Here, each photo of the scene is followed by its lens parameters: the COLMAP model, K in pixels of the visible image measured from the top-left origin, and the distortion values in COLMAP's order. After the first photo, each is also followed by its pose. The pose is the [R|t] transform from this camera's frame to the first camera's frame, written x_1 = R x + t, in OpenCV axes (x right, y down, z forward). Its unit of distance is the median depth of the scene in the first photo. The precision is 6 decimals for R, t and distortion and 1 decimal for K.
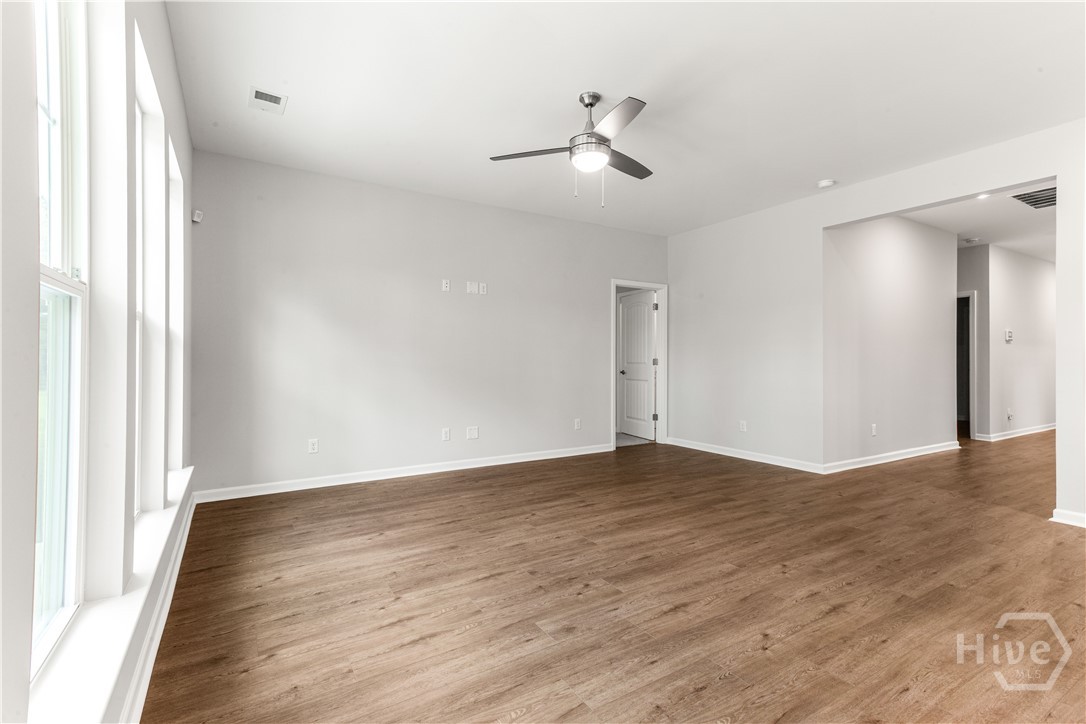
lens RADIAL K [[496.9, 0, 540.4], [0, 496.9, 350.6], [0, 0, 1]] dist [0.017698, -0.000205]
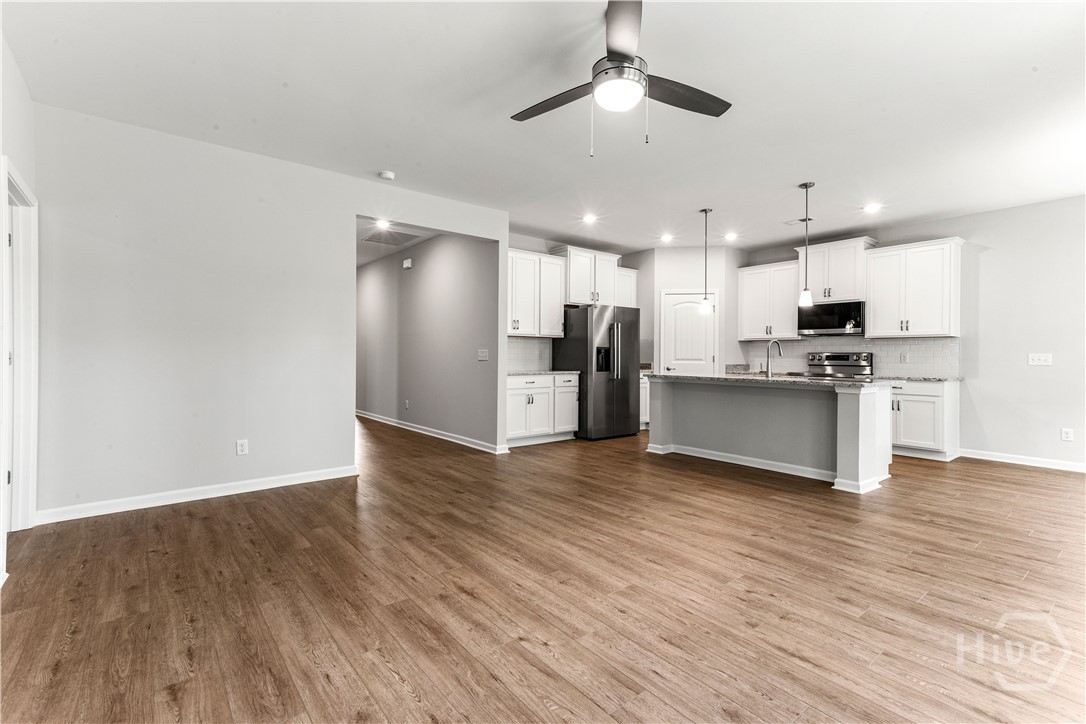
lens RADIAL K [[490.6, 0, 539.2], [0, 490.6, 356.7], [0, 0, 1]] dist [0.017434, 0.000033]
pose [[-0.114242, -0.005942, 0.993435, -0.634151], [-0.017377, 0.999841, 0.003982, 0.019488], [-0.993301, -0.016808, -0.114327, 1.205283]]
